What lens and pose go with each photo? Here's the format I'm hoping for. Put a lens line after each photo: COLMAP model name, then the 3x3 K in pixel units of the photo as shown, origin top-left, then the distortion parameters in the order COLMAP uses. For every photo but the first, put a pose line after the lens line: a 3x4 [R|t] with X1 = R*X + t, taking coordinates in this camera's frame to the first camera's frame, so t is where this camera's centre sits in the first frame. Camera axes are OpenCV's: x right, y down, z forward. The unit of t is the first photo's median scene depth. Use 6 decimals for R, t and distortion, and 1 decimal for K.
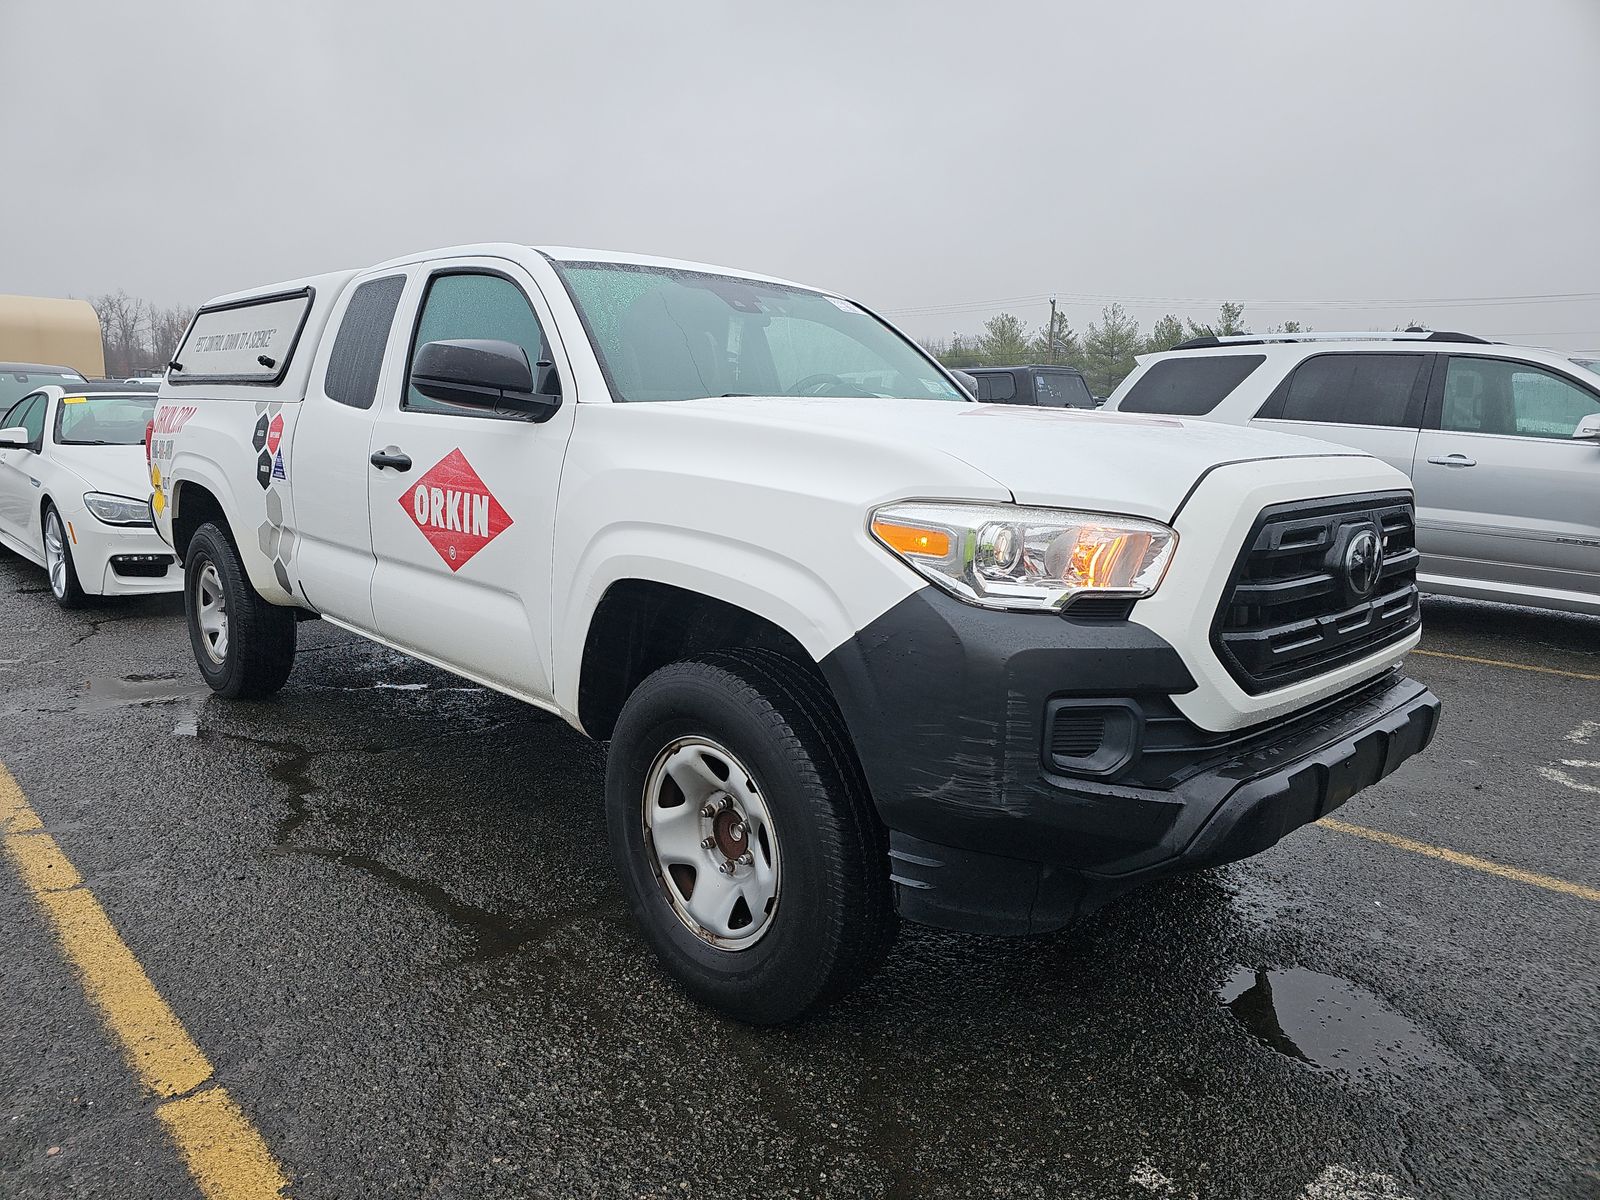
lens RADIAL K [[1087.5, 0, 760.5], [0, 1087.5, 598.9], [0, 0, 1]] dist [0.041504, -0.047129]
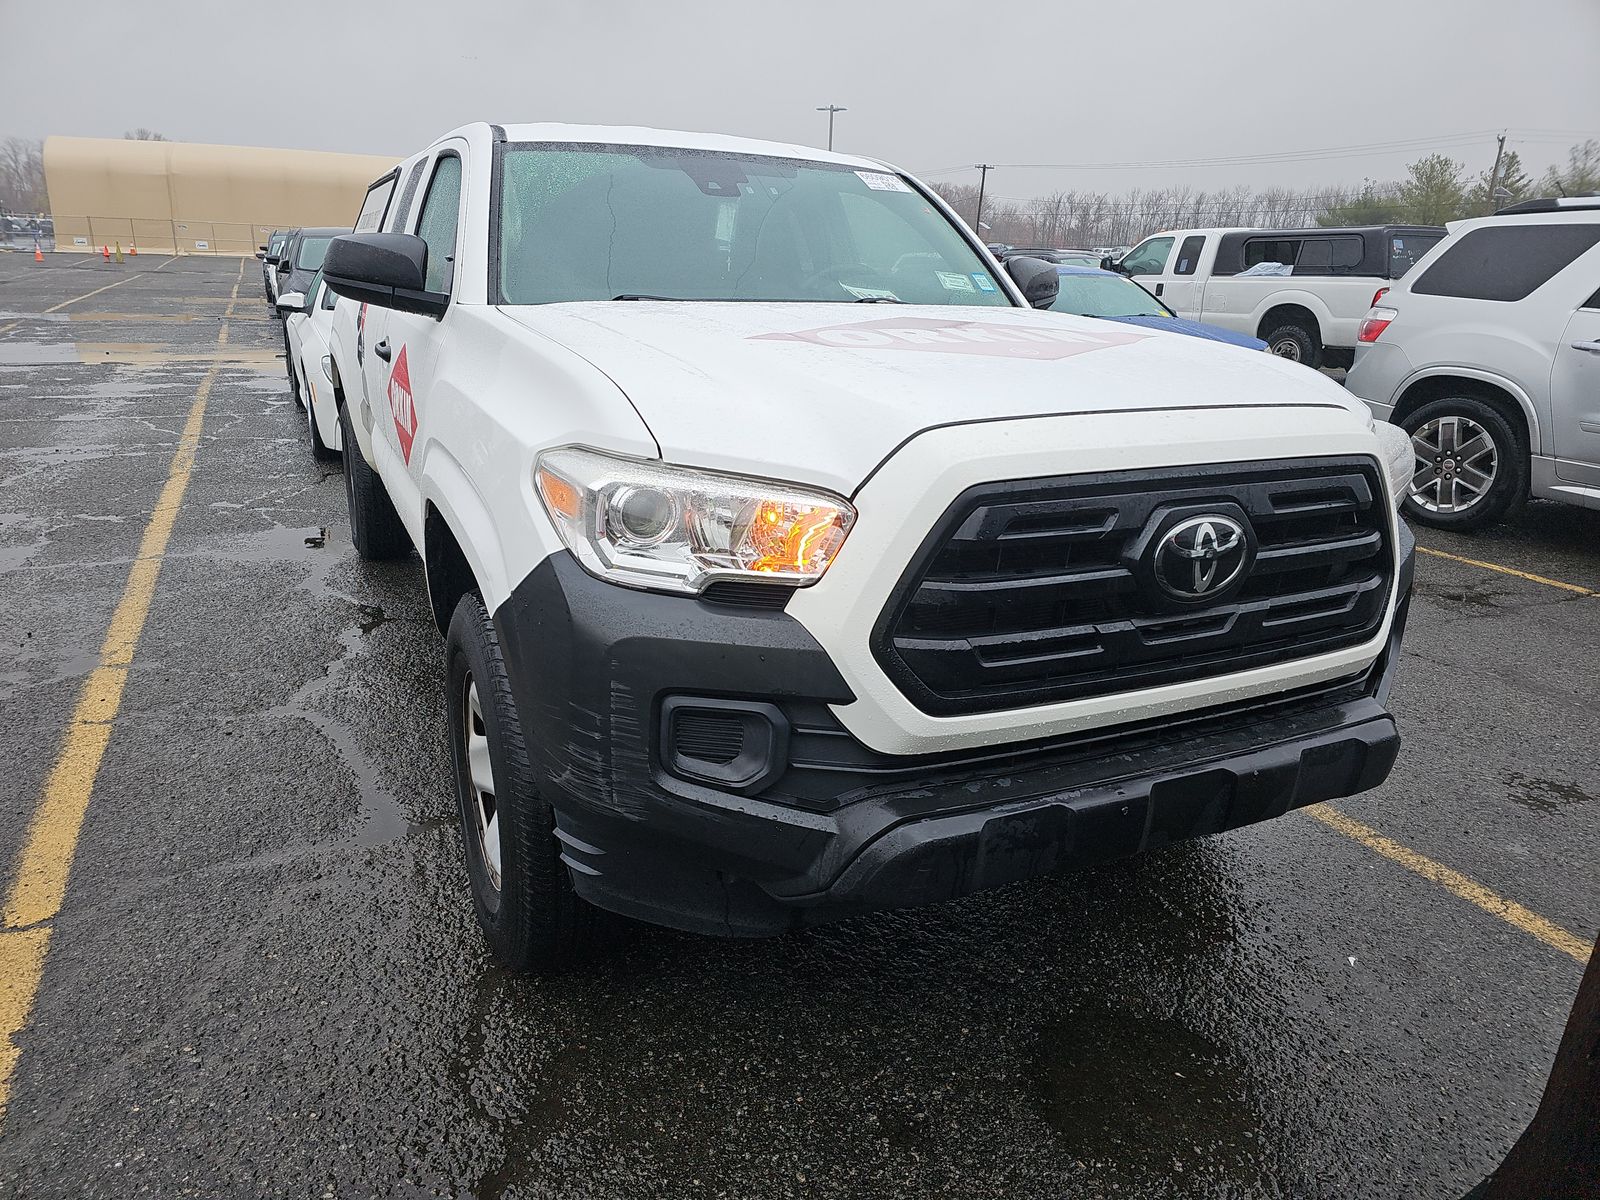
lens RADIAL K [[1087.5, 0, 808.3], [0, 1087.5, 599.5], [0, 0, 1]] dist [0.041504, -0.047129]
pose [[0.951493, 0.101841, -0.290328, 0.537356], [-0.063973, 0.988492, 0.137082, -0.094150], [0.300947, -0.111859, 0.947058, 0.200631]]
